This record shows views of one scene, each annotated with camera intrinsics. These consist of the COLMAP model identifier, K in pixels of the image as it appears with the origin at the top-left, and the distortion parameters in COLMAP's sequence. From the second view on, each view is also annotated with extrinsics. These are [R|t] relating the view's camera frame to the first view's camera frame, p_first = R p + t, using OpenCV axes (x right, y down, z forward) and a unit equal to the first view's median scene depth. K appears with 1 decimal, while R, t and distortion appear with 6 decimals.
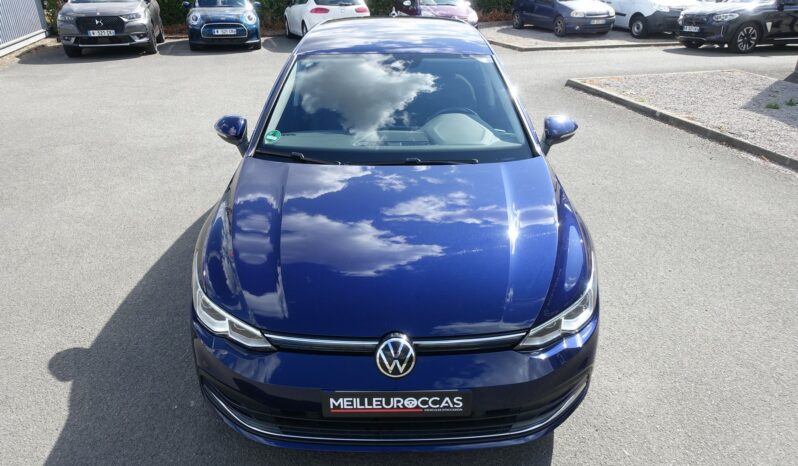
lens RADIAL K [[539.7, 0, 399.0], [0, 539.7, 233.0], [0, 0, 1]] dist [-0.007313, -0.001041]
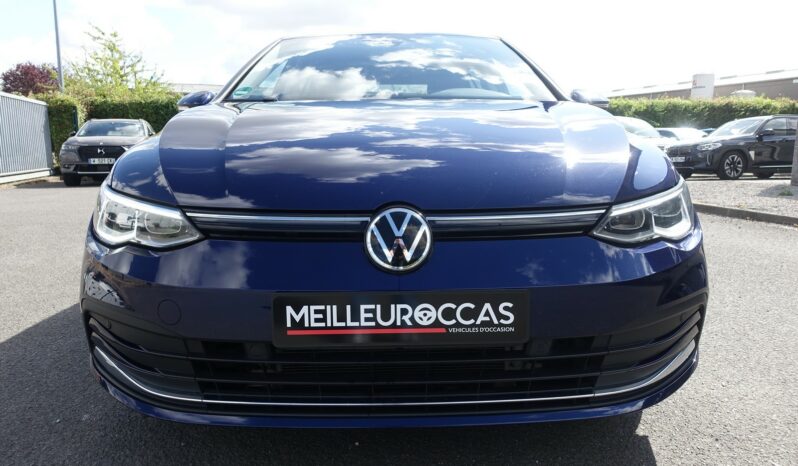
lens RADIAL K [[539.7, 0, 399.0], [0, 539.7, 233.0], [0, 0, 1]] dist [-0.007313, -0.001041]
pose [[0.999933, -0.007890, 0.008450, -0.010665], [0.010013, 0.956418, -0.291828, 0.398199], [-0.005780, 0.291893, 0.956433, 0.416507]]
